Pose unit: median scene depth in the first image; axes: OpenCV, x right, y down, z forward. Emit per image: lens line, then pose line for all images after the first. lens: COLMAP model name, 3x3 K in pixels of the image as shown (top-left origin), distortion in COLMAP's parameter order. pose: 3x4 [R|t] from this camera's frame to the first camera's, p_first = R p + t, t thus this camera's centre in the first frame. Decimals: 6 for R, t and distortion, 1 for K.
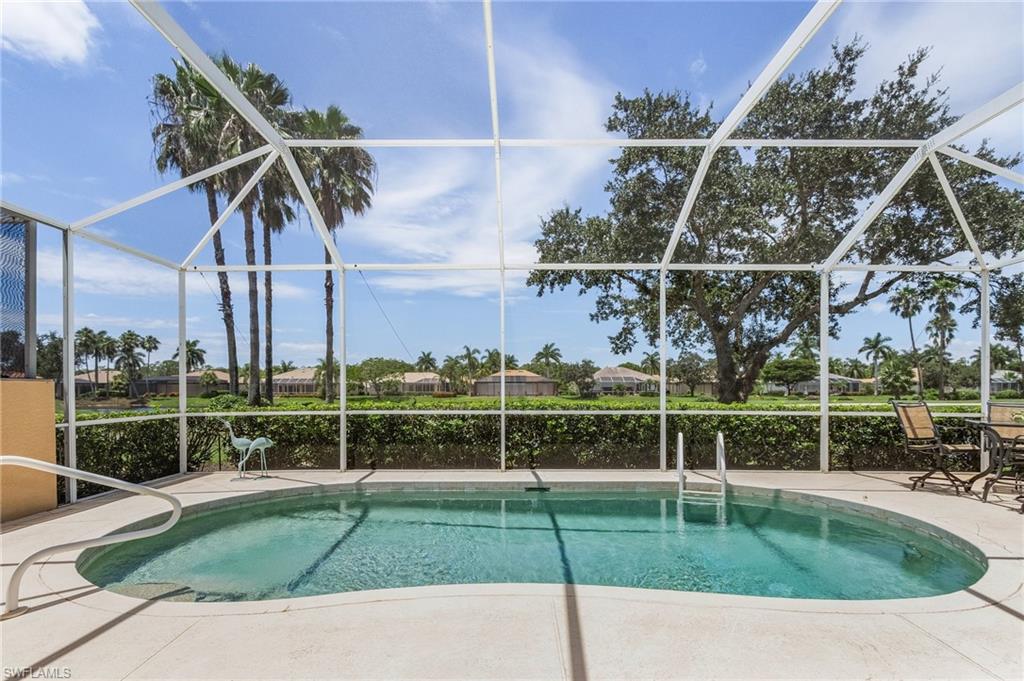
lens RADIAL K [[482.0, 0, 518.3], [0, 482.0, 403.5], [0, 0, 1]] dist [0.002839, -0.000632]
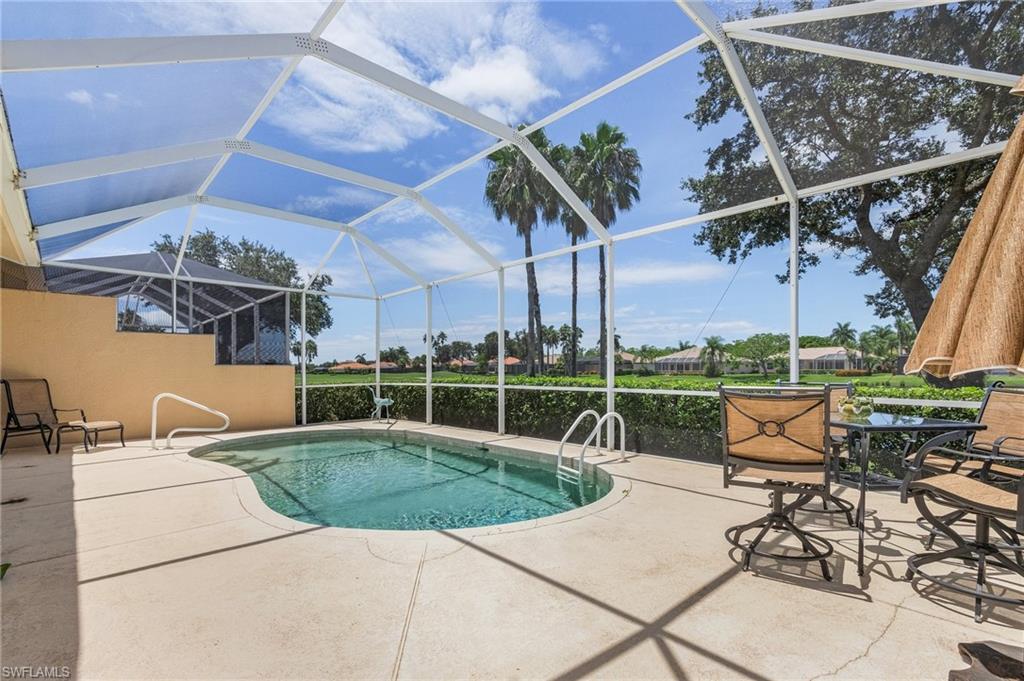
lens RADIAL K [[482.0, 0, 514.2], [0, 482.0, 370.8], [0, 0, 1]] dist [0.002839, -0.000632]
pose [[0.678031, -0.004198, -0.735021, 0.337441], [-0.012780, 0.999765, -0.017500, -0.000497], [0.734922, 0.021259, 0.677819, 0.076217]]
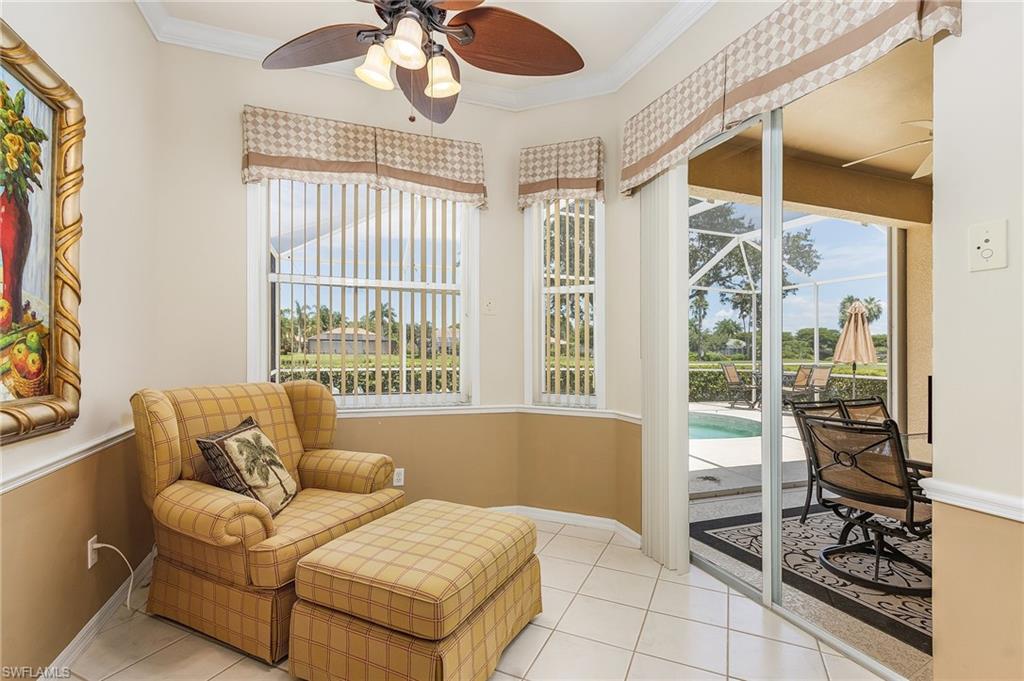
lens RADIAL K [[482.0, 0, 498.3], [0, 482.0, 358.4], [0, 0, 1]] dist [0.002839, -0.000632]
pose [[0.941520, 0.007486, 0.336874, -0.226901], [-0.005091, 0.999955, -0.007992, -0.001170], [-0.336919, 0.005810, 0.941516, -0.163031]]
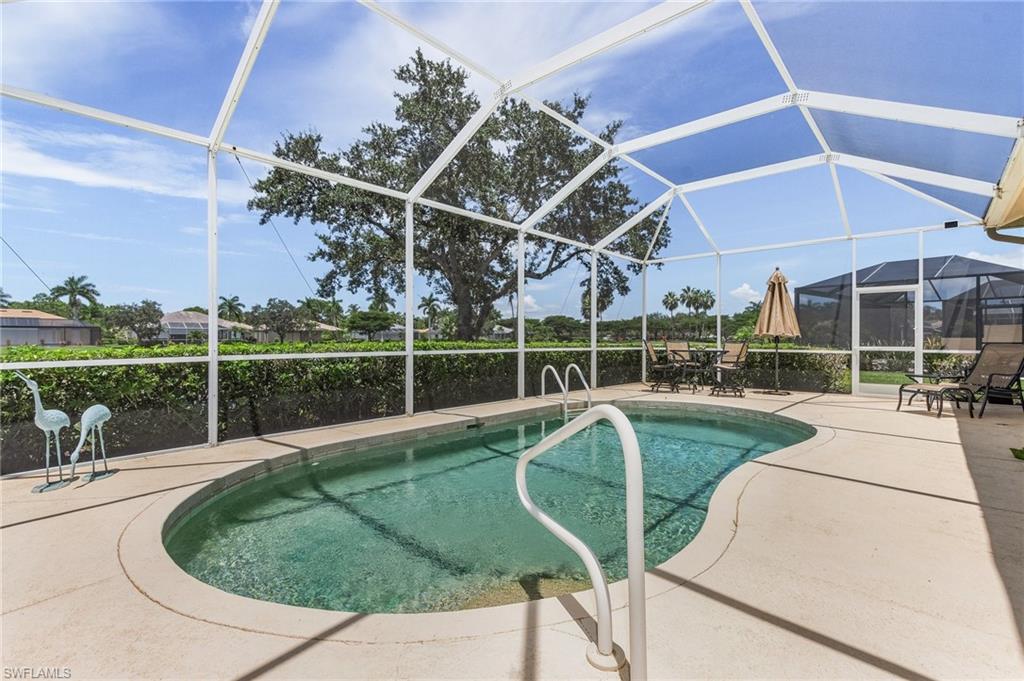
lens RADIAL K [[482.0, 0, 489.2], [0, 482.0, 343.1], [0, 0, 1]] dist [0.002839, -0.000632]
pose [[0.669109, -0.005098, 0.743147, -0.237823], [0.020290, 0.999729, -0.011410, 0.004702], [-0.742887, 0.022713, 0.669031, 0.098259]]
